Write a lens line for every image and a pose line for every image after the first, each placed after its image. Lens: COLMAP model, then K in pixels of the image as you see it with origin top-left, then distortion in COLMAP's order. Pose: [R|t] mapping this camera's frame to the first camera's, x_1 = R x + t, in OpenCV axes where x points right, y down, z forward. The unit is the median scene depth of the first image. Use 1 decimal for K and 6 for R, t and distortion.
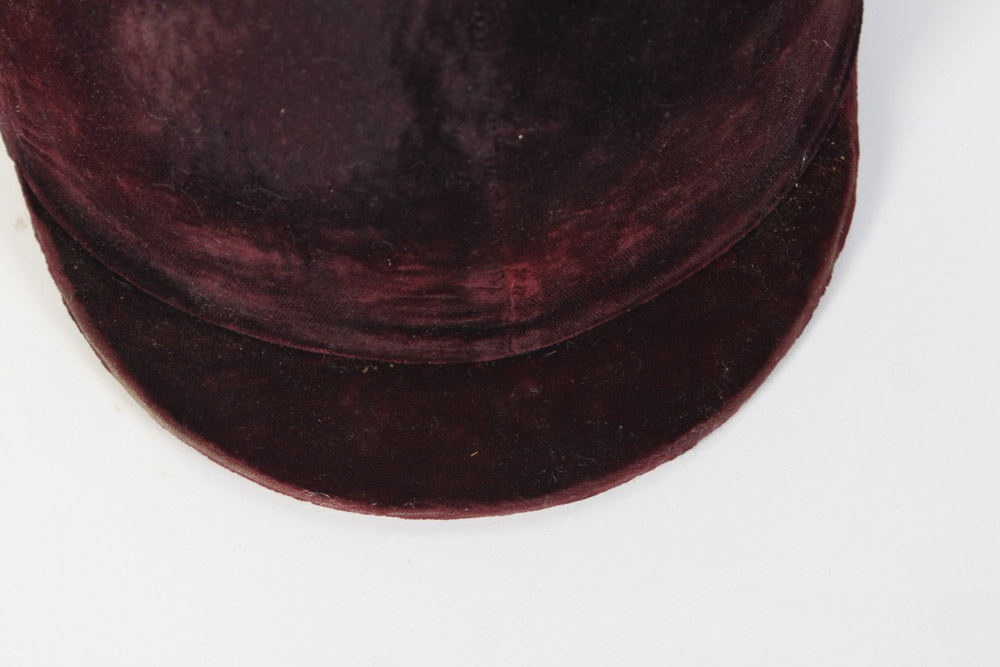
lens RADIAL K [[2347.6, 0, 505.1], [0, 2347.6, 331.5], [0, 0, 1]] dist [0.068606, 0.000000]
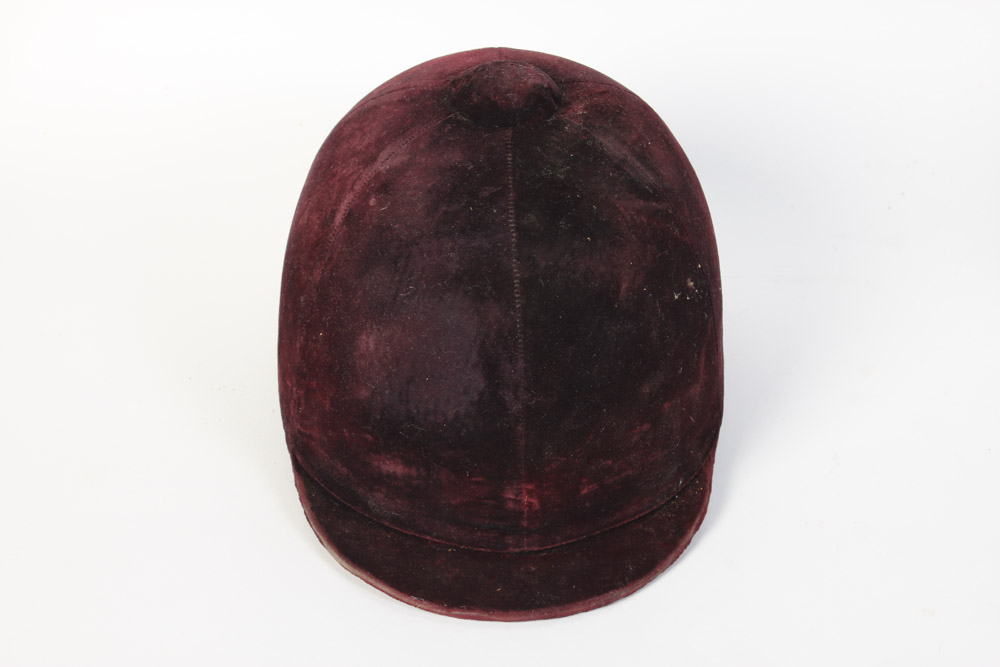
lens RADIAL K [[2209.2, 0, 503.7], [0, 2209.2, 336.0], [0, 0, 1]] dist [0.053533, 0.000000]
pose [[0.993006, 0.081770, -0.085168, 0.138583], [-0.111981, 0.880894, -0.459875, 0.755927], [0.037420, 0.466196, 0.883890, -0.782793]]
